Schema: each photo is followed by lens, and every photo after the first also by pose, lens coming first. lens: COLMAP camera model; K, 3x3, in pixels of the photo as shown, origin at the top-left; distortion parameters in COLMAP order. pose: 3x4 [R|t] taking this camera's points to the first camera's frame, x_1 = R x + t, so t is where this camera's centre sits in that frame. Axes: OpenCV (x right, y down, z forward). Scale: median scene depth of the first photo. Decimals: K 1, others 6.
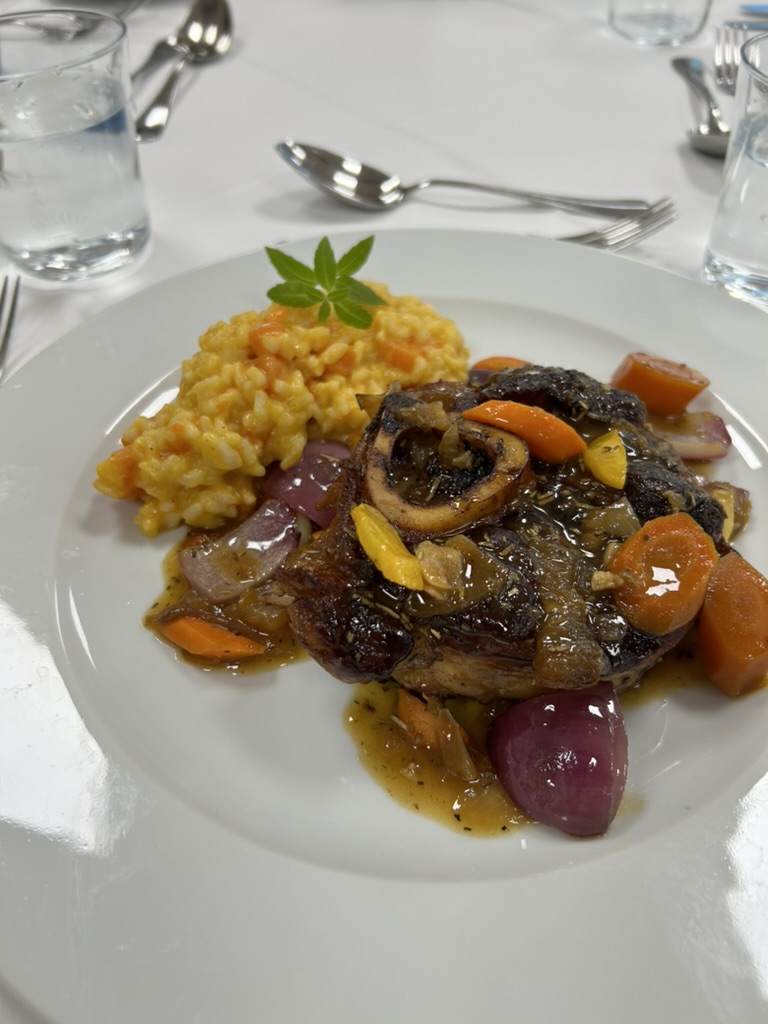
lens RADIAL K [[799.2, 0, 380.3], [0, 799.2, 509.9], [0, 0, 1]] dist [0.084277, -0.178070]
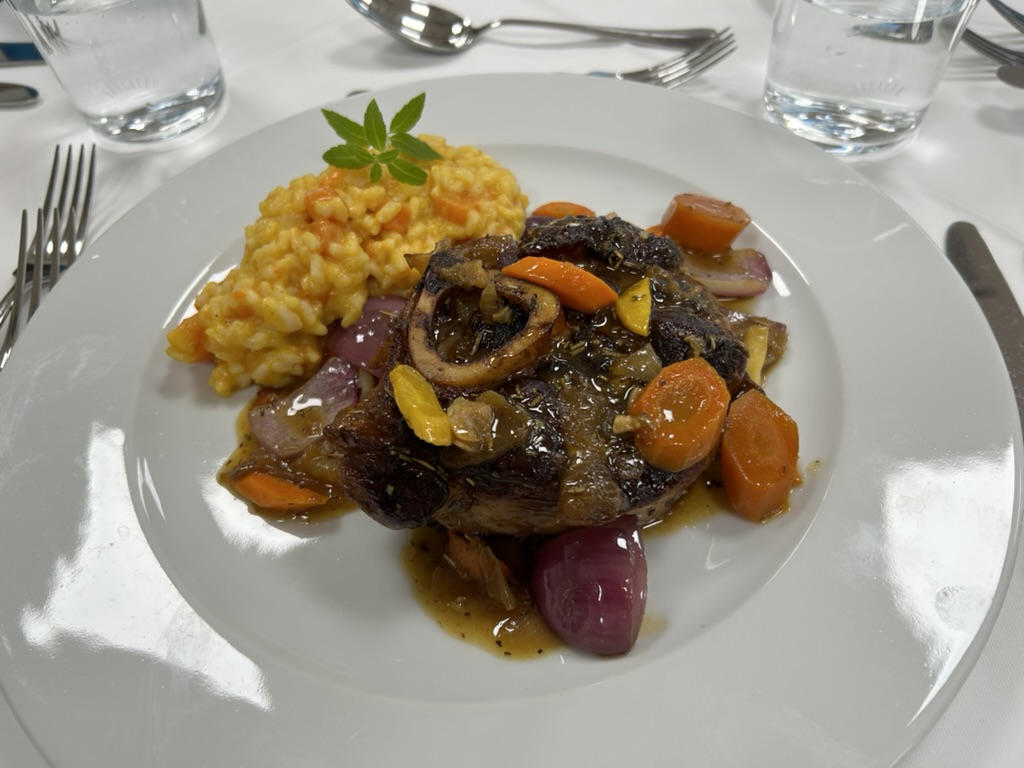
lens RADIAL K [[799.2, 0, 519.6], [0, 799.2, 378.6], [0, 0, 1]] dist [0.084277, -0.178070]
pose [[0.998663, -0.051516, -0.004223, 0.115728], [0.051682, 0.996504, 0.065646, -0.042508], [0.000827, -0.065776, 0.997834, -0.066145]]
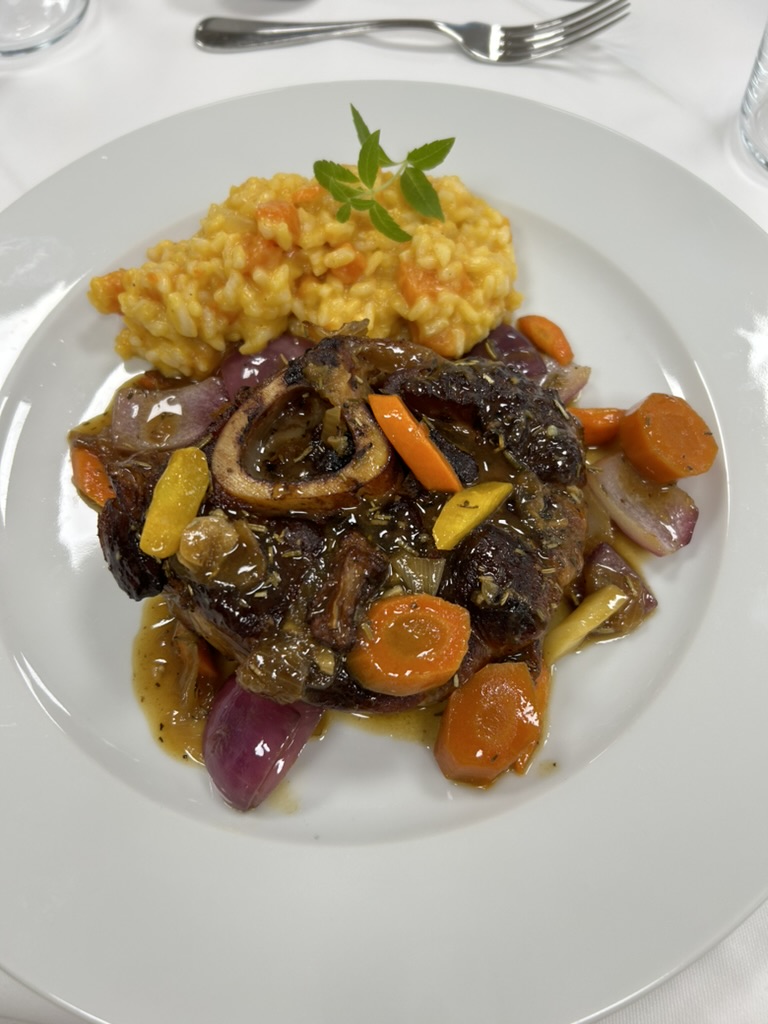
lens RADIAL K [[799.2, 0, 388.5], [0, 799.2, 518.0], [0, 0, 1]] dist [0.084277, -0.178070]
pose [[0.843668, 0.482951, -0.234484, 0.391567], [-0.381082, 0.846366, 0.372077, -0.338400], [0.378154, -0.224552, 0.898096, 0.115245]]
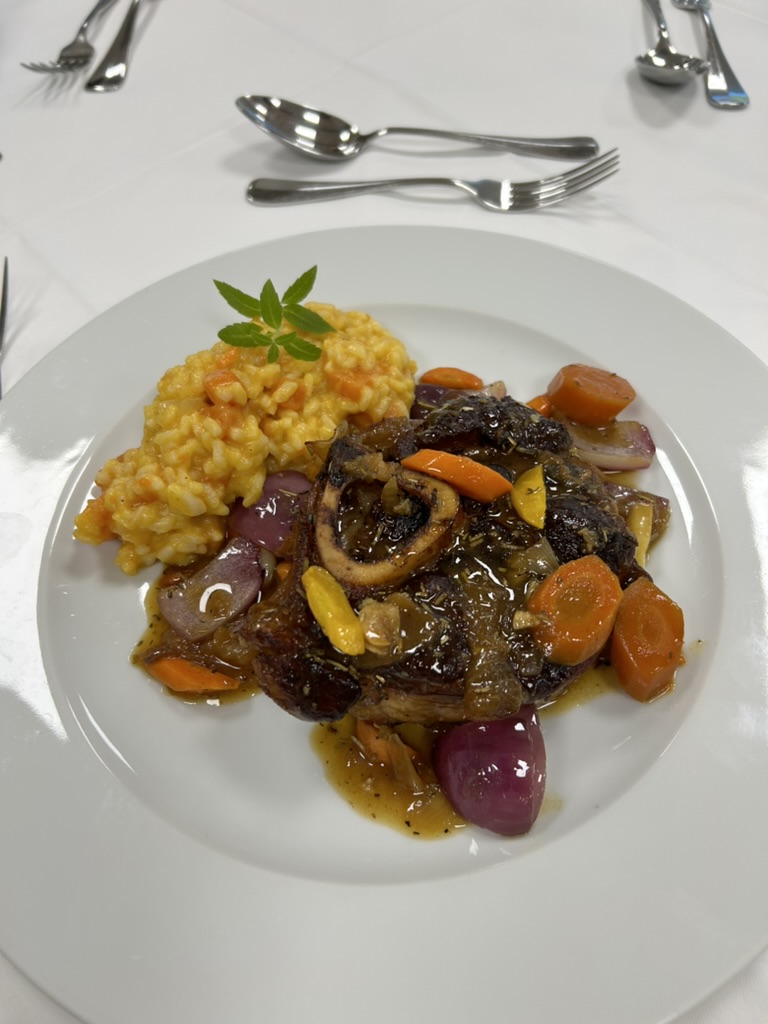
lens RADIAL K [[799.2, 0, 394.7], [0, 799.2, 516.8], [0, 0, 1]] dist [0.084277, -0.178070]
pose [[0.997982, -0.061544, 0.015611, 0.067204], [0.058684, 0.987940, 0.143288, -0.191188], [-0.024241, -0.142083, 0.989558, -0.096651]]
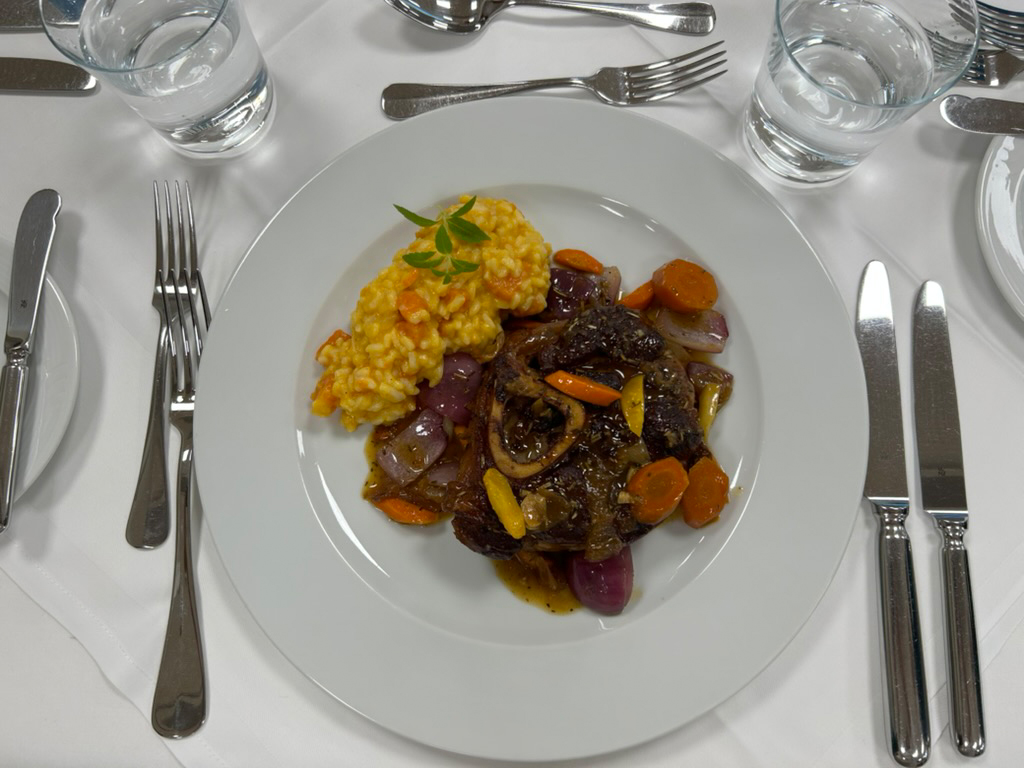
lens RADIAL K [[799.2, 0, 514.3], [0, 799.2, 377.8], [0, 0, 1]] dist [0.084277, -0.178070]
pose [[0.997461, -0.070259, 0.011638, 0.021971], [0.055136, 0.865284, 0.498241, -0.859526], [-0.045076, -0.496334, 0.866961, -0.342092]]
